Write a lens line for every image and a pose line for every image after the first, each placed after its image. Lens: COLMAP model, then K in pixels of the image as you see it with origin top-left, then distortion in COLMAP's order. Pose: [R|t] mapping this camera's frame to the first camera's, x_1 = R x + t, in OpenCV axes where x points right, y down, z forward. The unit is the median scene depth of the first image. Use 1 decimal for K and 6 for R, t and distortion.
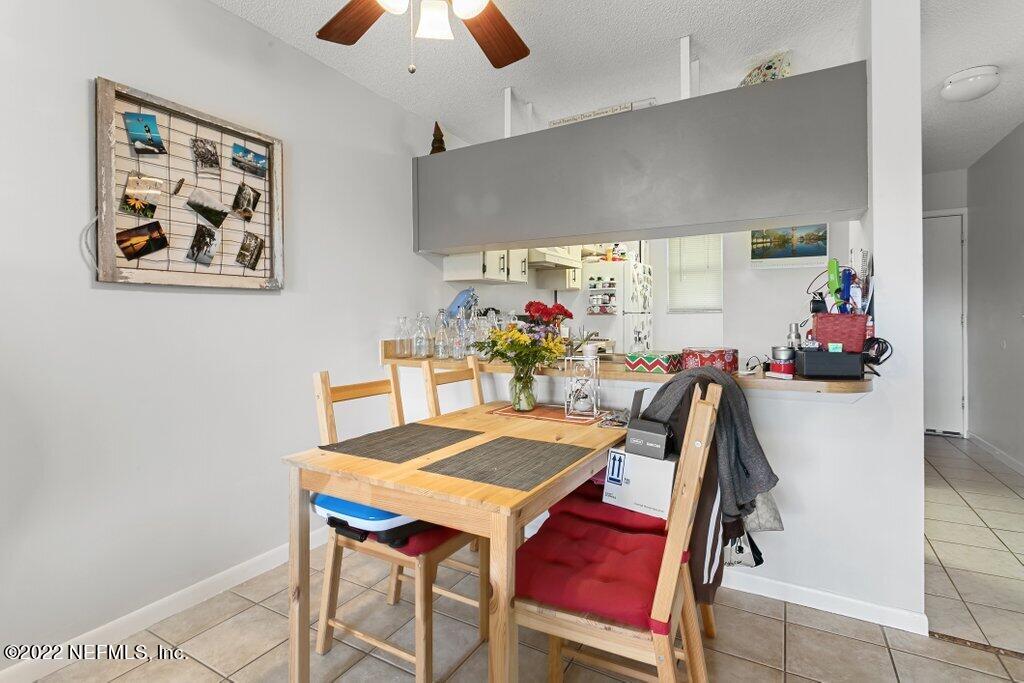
lens RADIAL K [[502.4, 0, 503.0], [0, 502.4, 322.7], [0, 0, 1]] dist [-0.010759, 0.013505]
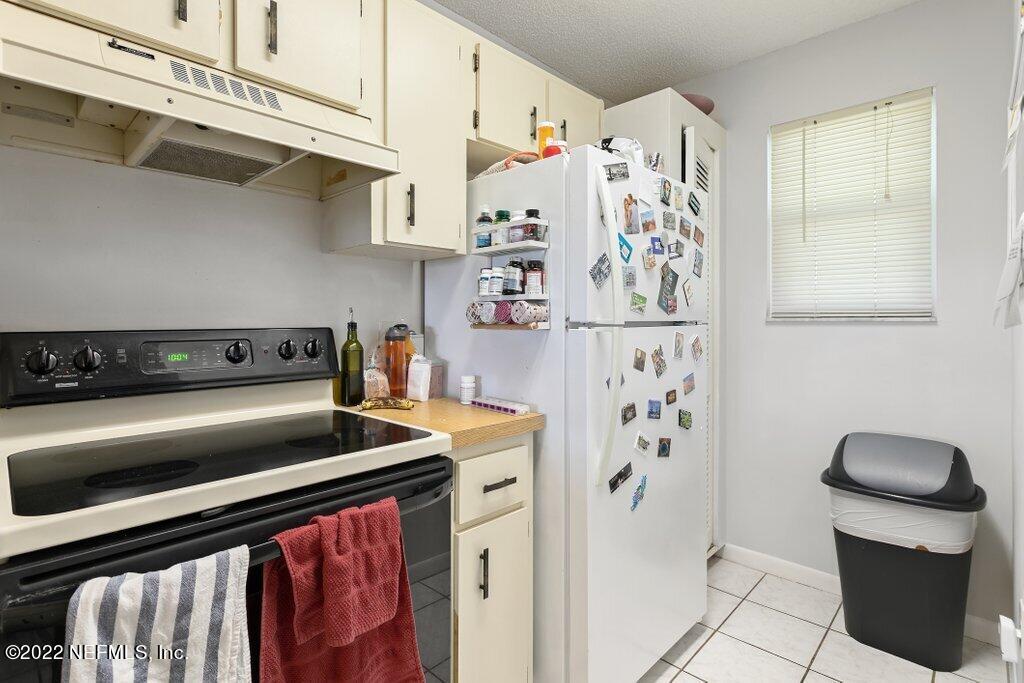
lens RADIAL K [[502.4, 0, 503.0], [0, 502.4, 322.7], [0, 0, 1]] dist [-0.010759, 0.013505]
pose [[0.970079, 0.007137, -0.242684, 0.272836], [-0.010088, 0.999889, -0.010921, -0.016284], [0.242580, 0.013042, 0.970044, 0.694391]]
